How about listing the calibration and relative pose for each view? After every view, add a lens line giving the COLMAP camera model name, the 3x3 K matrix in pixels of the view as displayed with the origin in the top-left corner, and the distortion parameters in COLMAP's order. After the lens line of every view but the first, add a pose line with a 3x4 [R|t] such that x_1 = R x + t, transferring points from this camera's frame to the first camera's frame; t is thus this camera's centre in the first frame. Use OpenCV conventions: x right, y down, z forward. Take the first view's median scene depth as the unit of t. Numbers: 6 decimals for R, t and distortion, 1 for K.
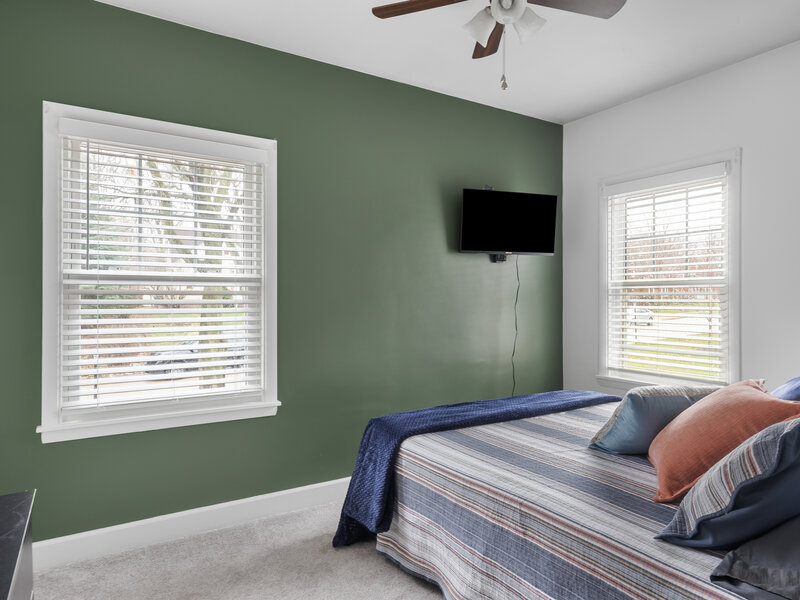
lens RADIAL K [[512.1, 0, 400.0], [0, 512.1, 300.0], [0, 0, 1]] dist [0.034563, -0.001205]
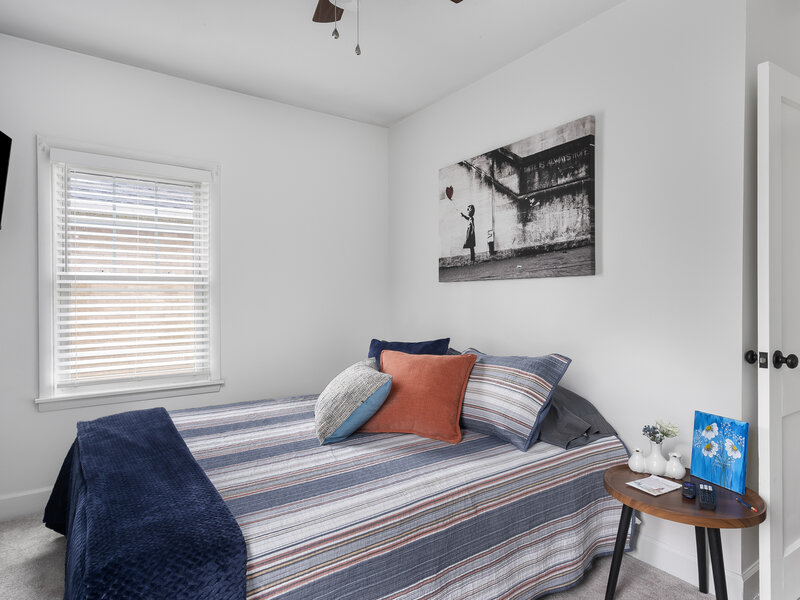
lens RADIAL K [[466.5, 0, 400.0], [0, 466.5, 300.0], [0, 0, 1]] dist [-0.002384, -0.000524]
pose [[-0.062110, -0.008710, 0.998031, -0.613715], [0.002696, 0.999957, 0.008895, -0.001278], [-0.998066, 0.003243, -0.062084, 1.036537]]
